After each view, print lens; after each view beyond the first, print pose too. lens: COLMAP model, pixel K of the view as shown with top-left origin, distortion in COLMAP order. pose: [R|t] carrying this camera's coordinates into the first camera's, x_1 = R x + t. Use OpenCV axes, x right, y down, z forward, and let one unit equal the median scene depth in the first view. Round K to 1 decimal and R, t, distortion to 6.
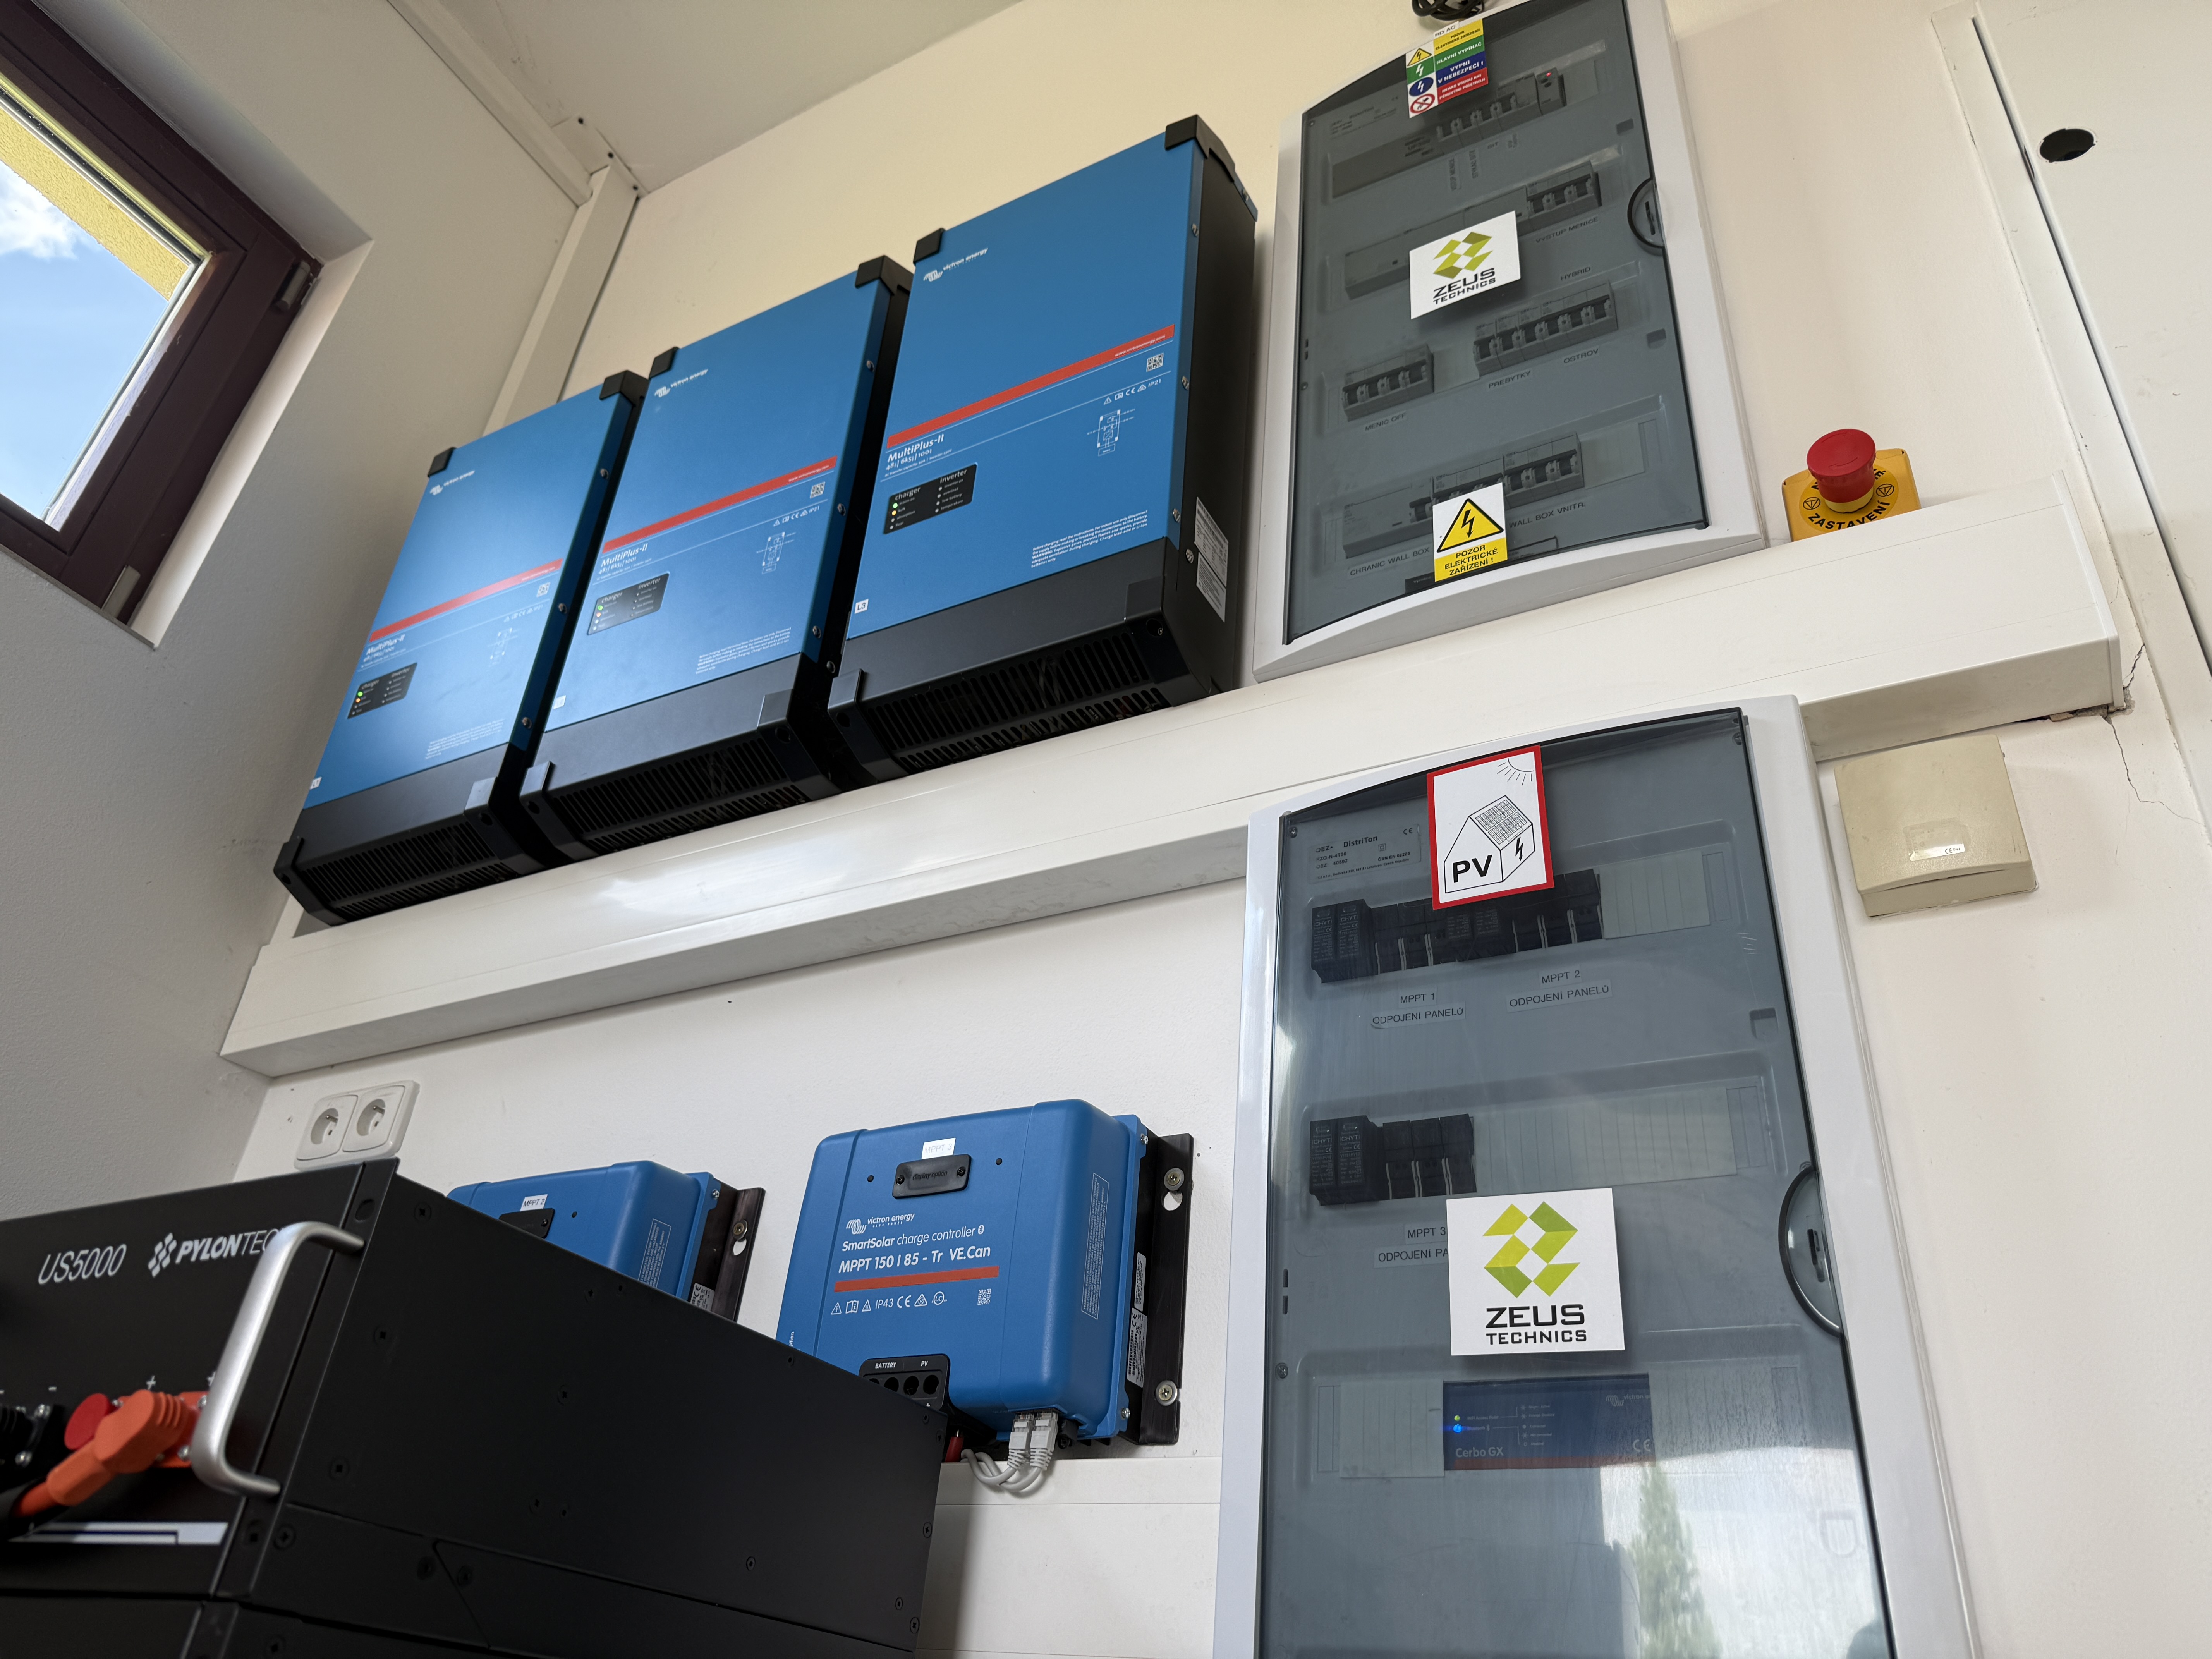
lens RADIAL K [[1582.8, 0, 1102.0], [0, 1582.8, 818.6], [0, 0, 1]] dist [0.049515, -0.059424]
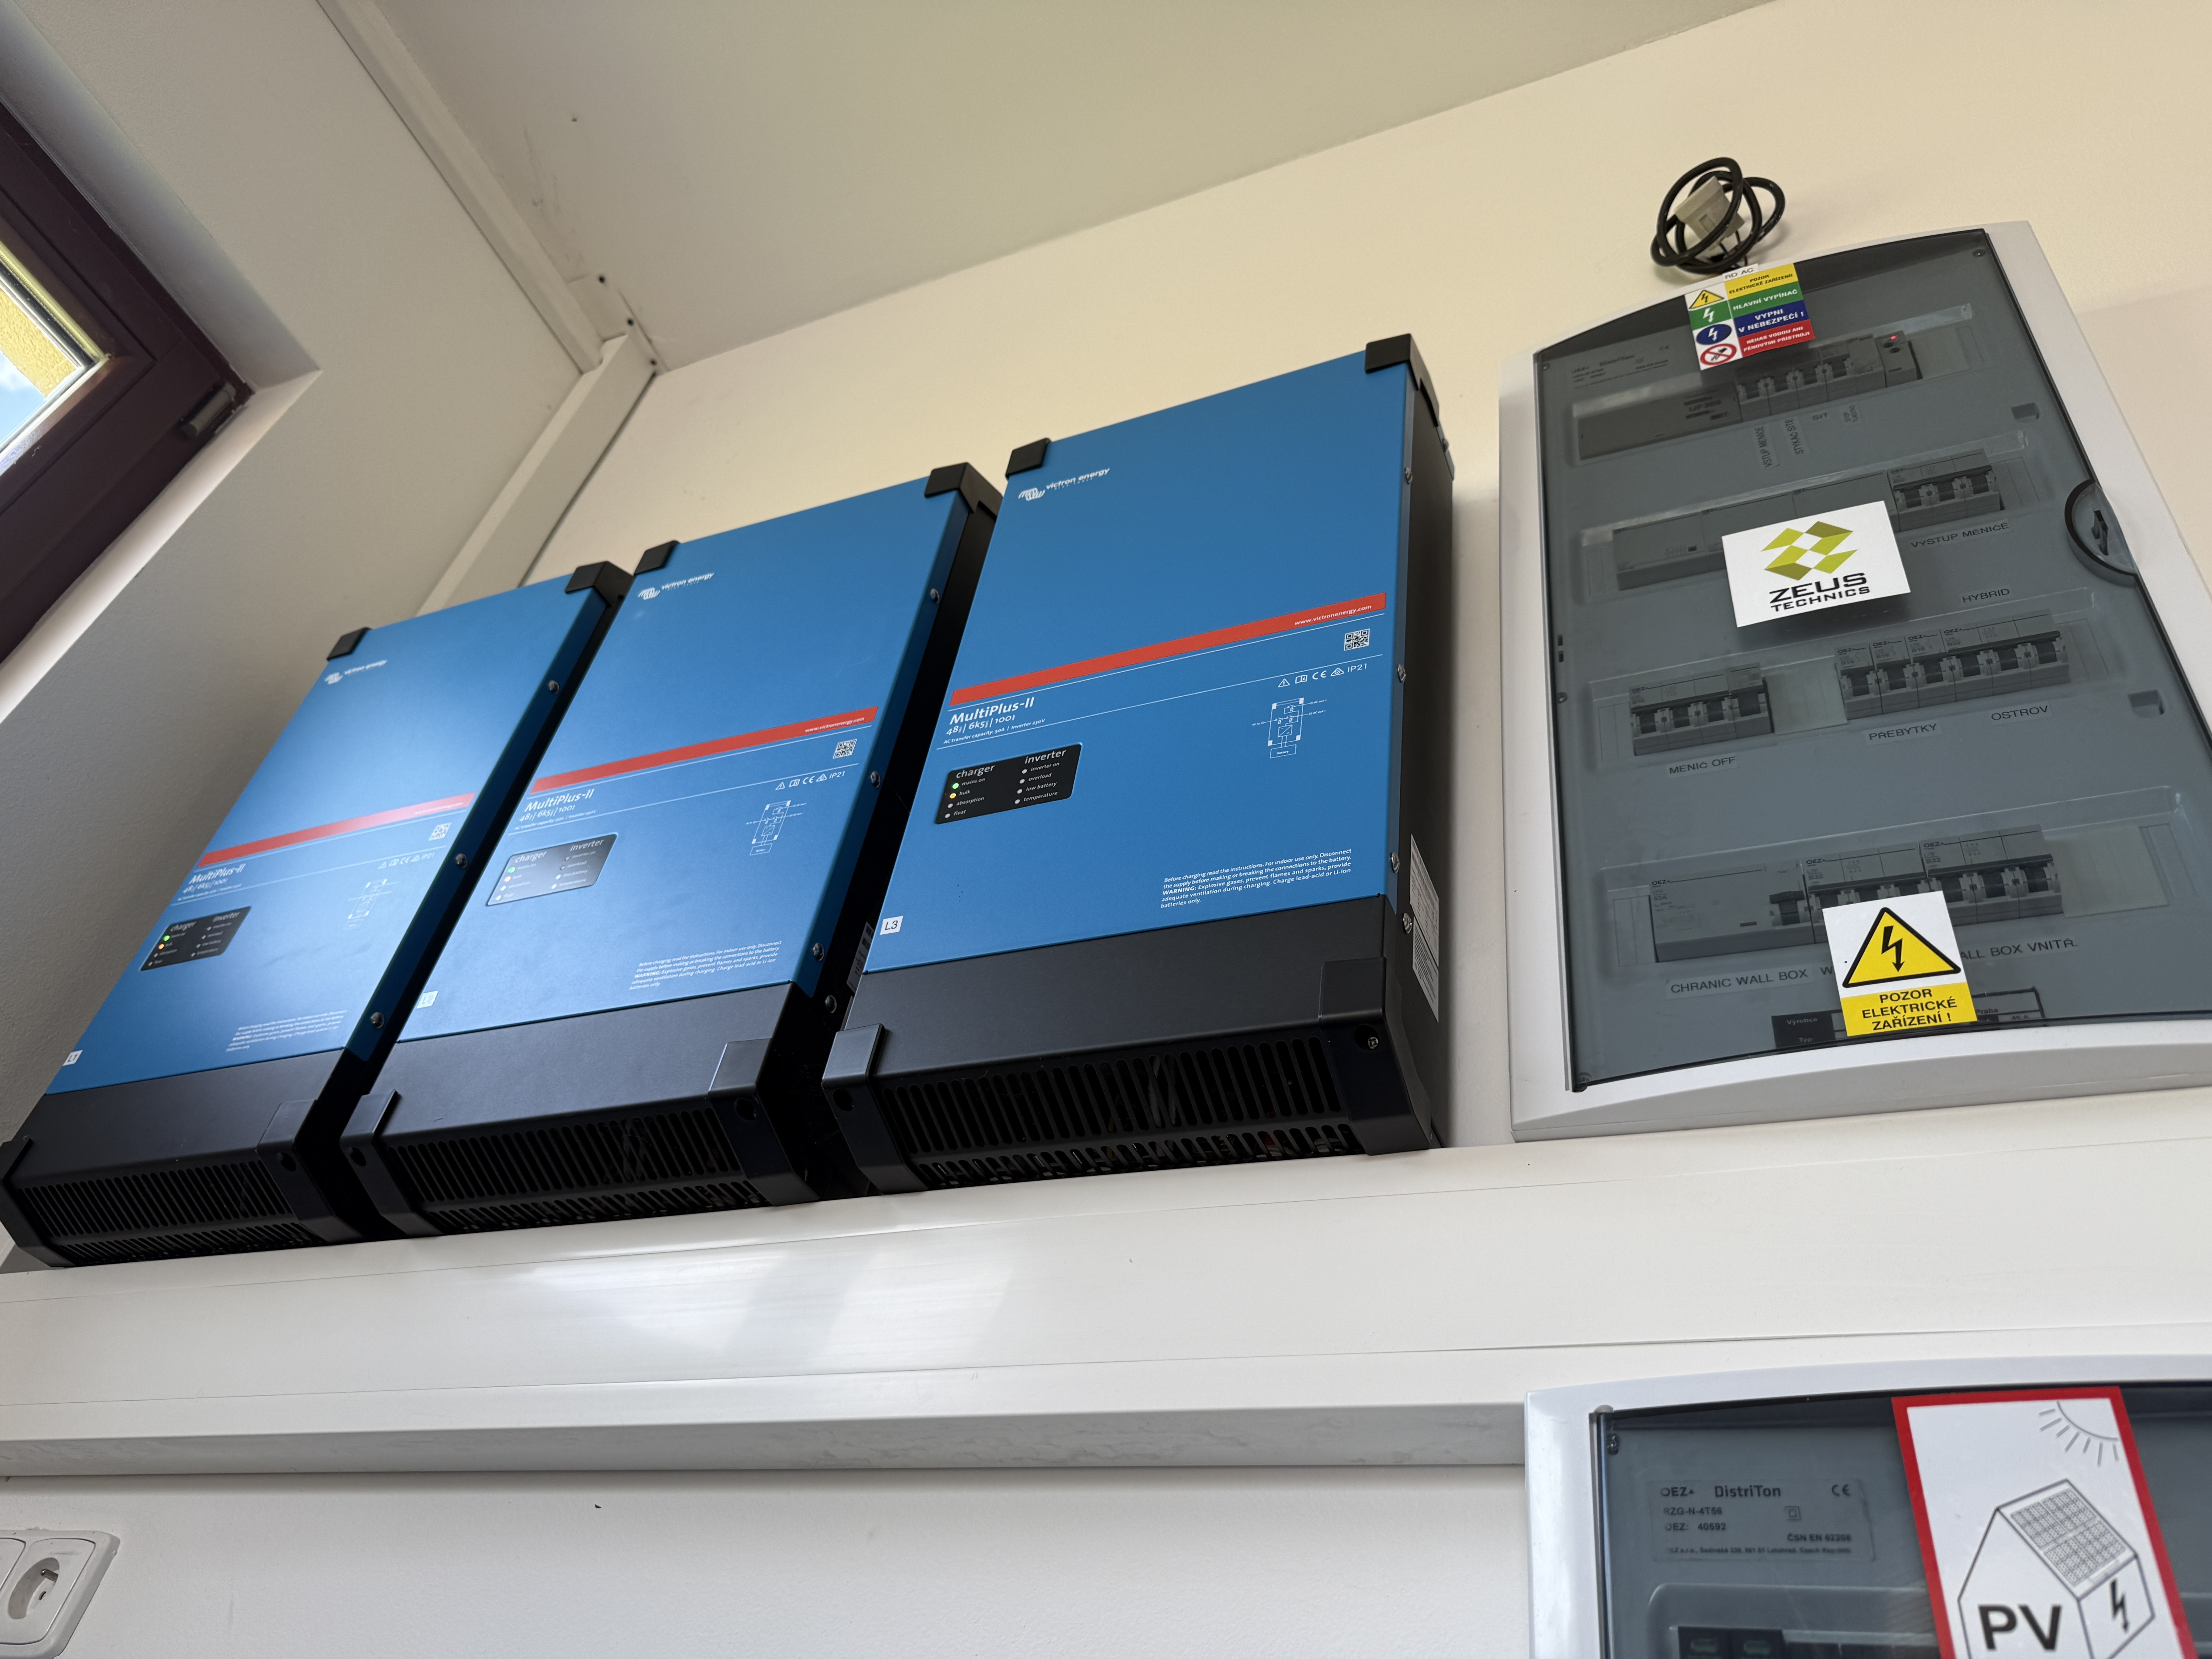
lens RADIAL K [[1582.8, 0, 1106.8], [0, 1582.8, 821.4], [0, 0, 1]] dist [0.049515, -0.059424]
pose [[0.991915, 0.121697, 0.035987, -0.095496], [-0.114644, 0.980898, -0.157152, -0.086849], [-0.054424, 0.151756, 0.986918, 0.332574]]
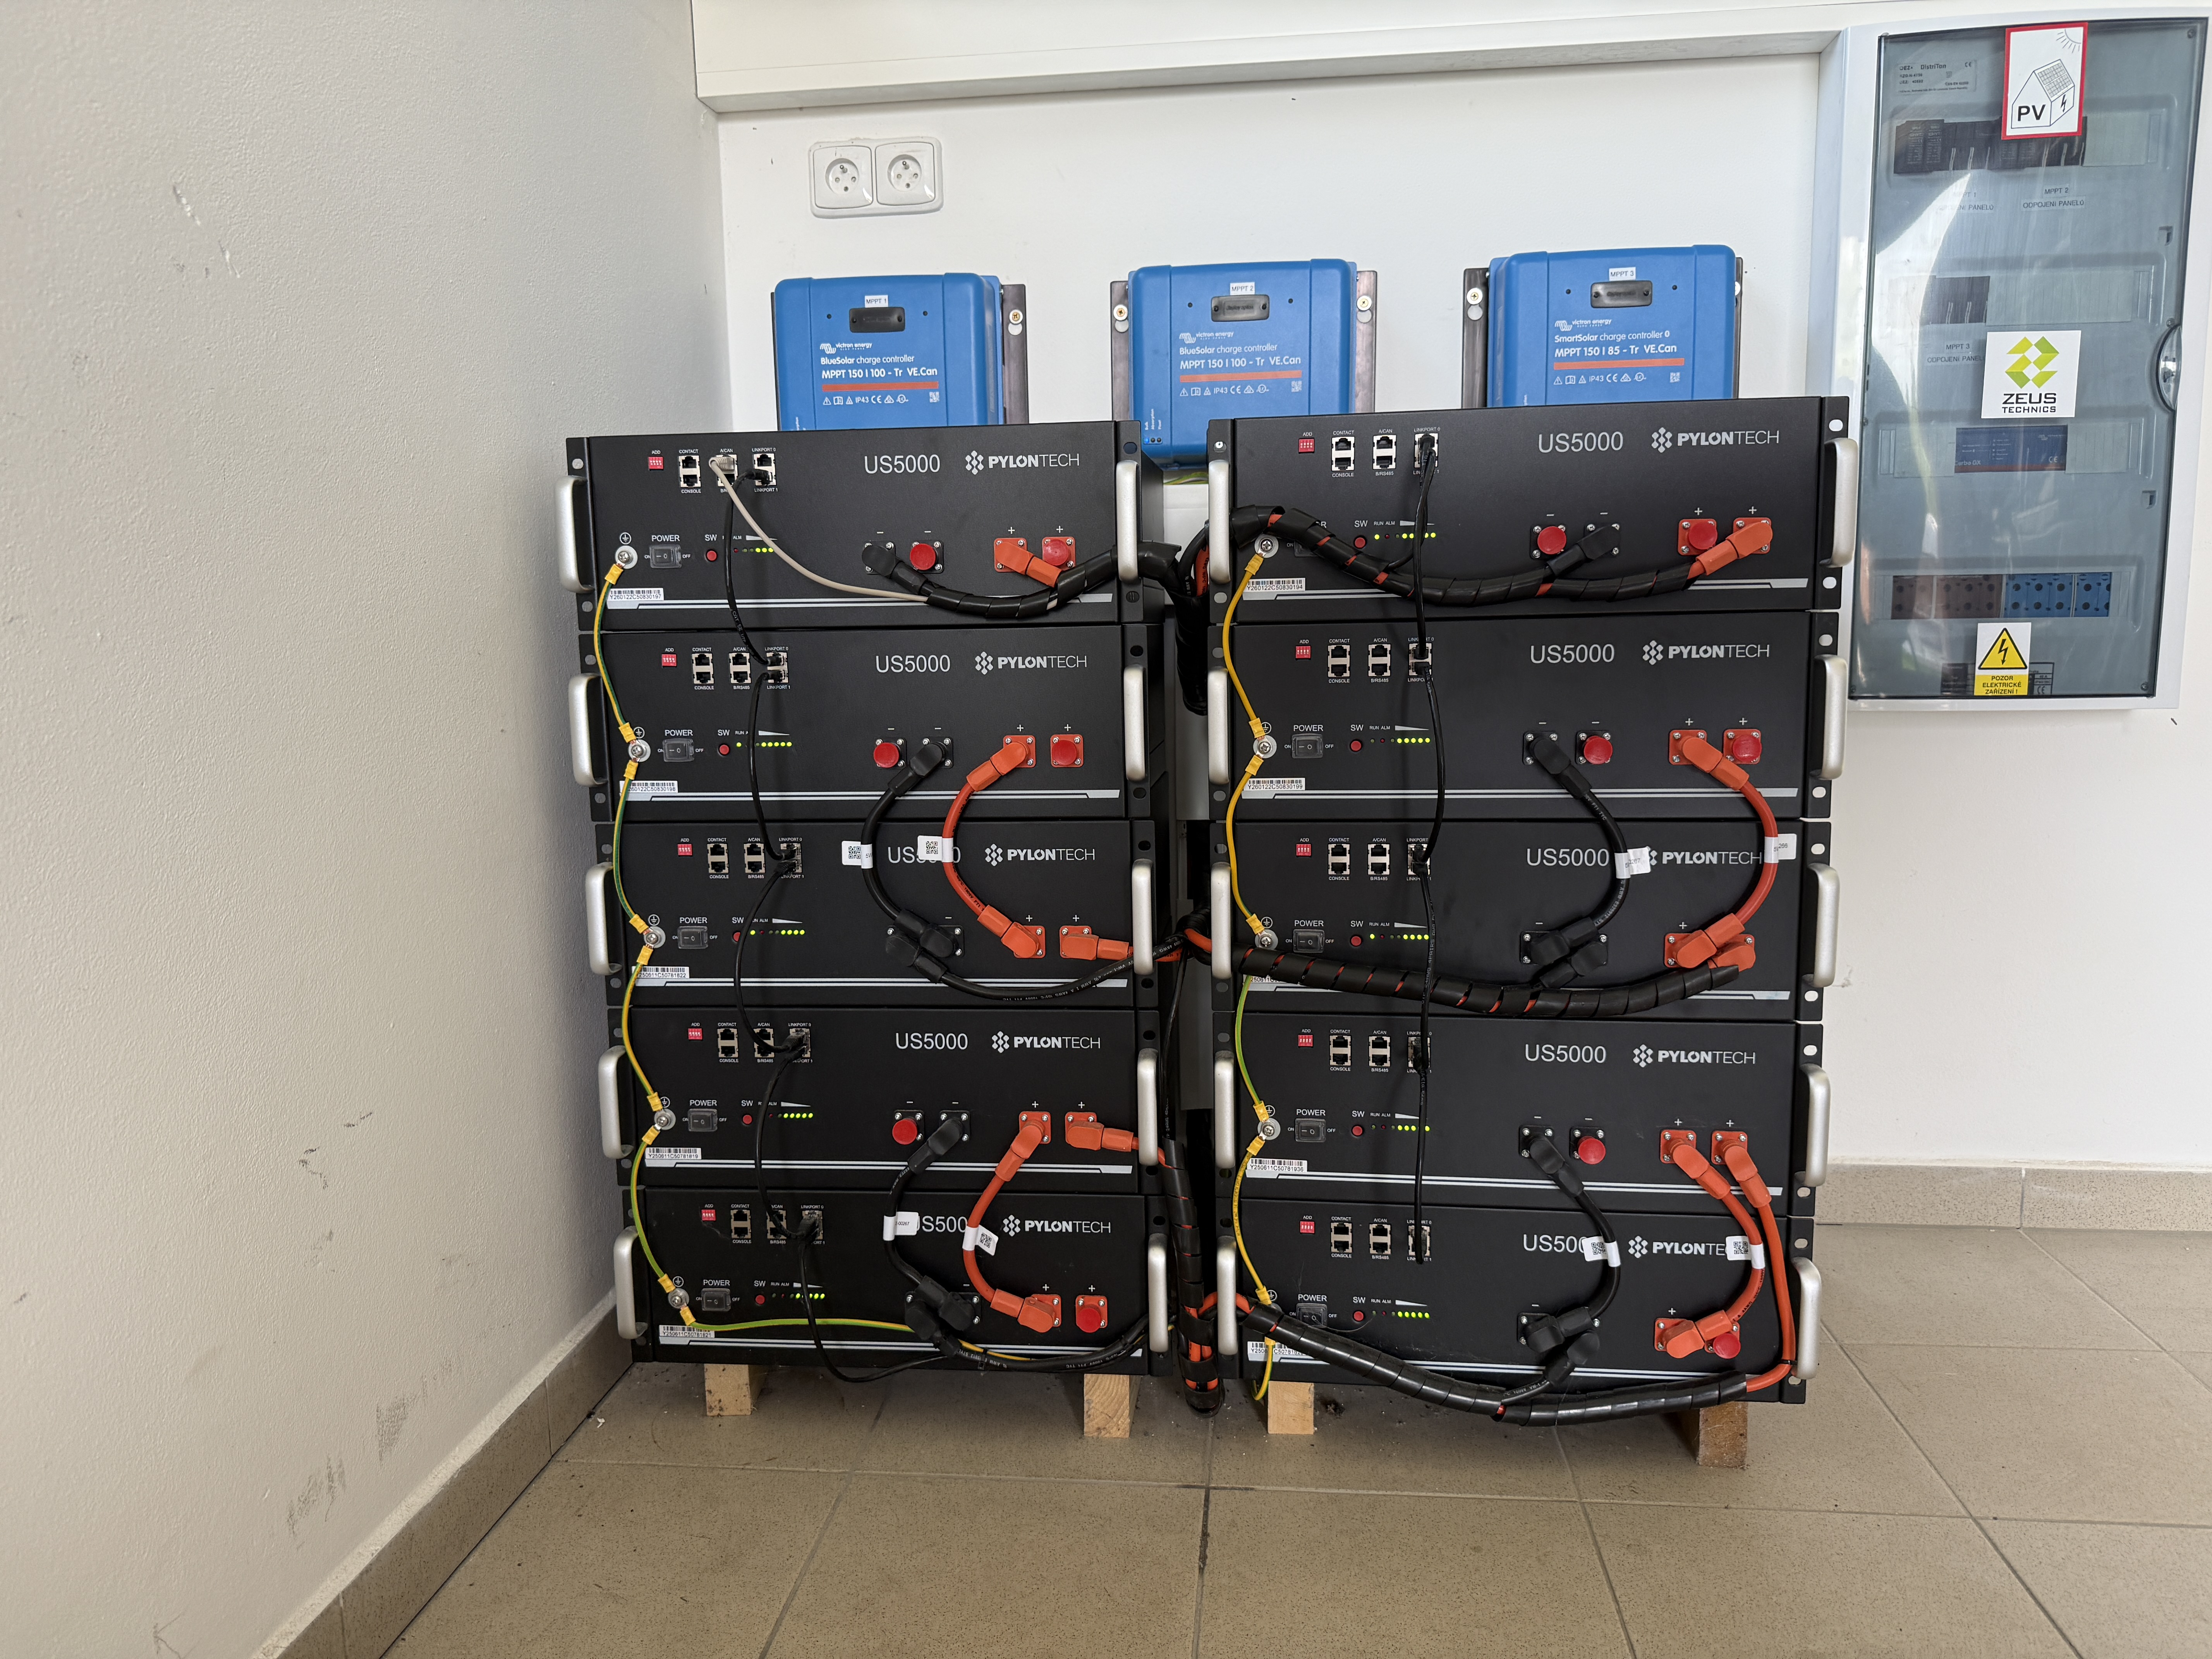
lens RADIAL K [[1582.8, 0, 1101.2], [0, 1582.8, 843.0], [0, 0, 1]] dist [0.049515, -0.059424]
pose [[0.914803, -0.153553, 0.373572, -0.997385], [-0.134003, 0.757140, 0.639361, -0.234640], [-0.381022, -0.634949, 0.672057, -0.137172]]
